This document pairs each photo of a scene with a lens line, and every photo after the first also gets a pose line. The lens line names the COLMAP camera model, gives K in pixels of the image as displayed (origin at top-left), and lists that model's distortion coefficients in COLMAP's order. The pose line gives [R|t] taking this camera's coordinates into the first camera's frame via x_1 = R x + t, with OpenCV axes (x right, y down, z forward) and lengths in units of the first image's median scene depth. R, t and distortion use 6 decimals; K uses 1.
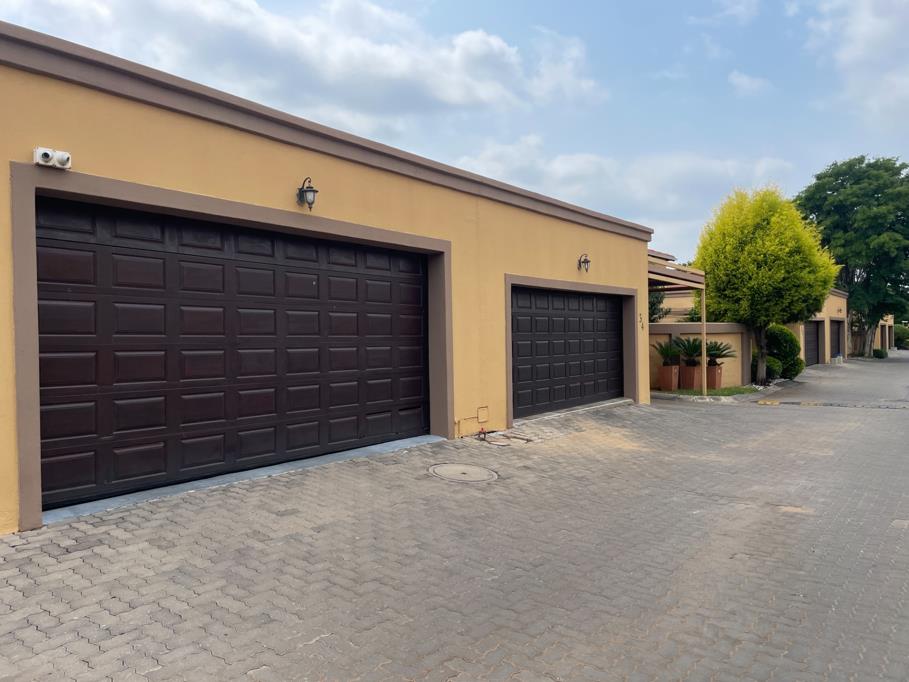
lens RADIAL K [[683.3, 0, 453.4], [0, 683.3, 337.6], [0, 0, 1]] dist [0.090808, -0.119294]
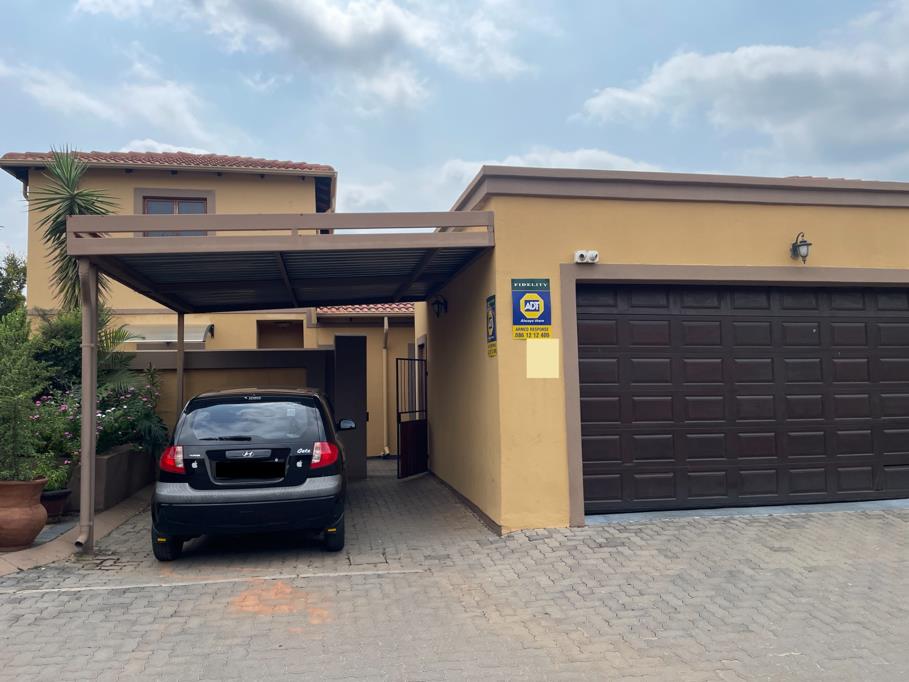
lens RADIAL K [[683.3, 0, 453.4], [0, 683.3, 337.6], [0, 0, 1]] dist [0.090808, -0.119294]
pose [[0.738991, -0.041090, -0.672462, 0.140378], [0.005611, 0.998479, -0.054844, -0.023501], [0.673692, 0.036756, 0.738097, -0.181867]]
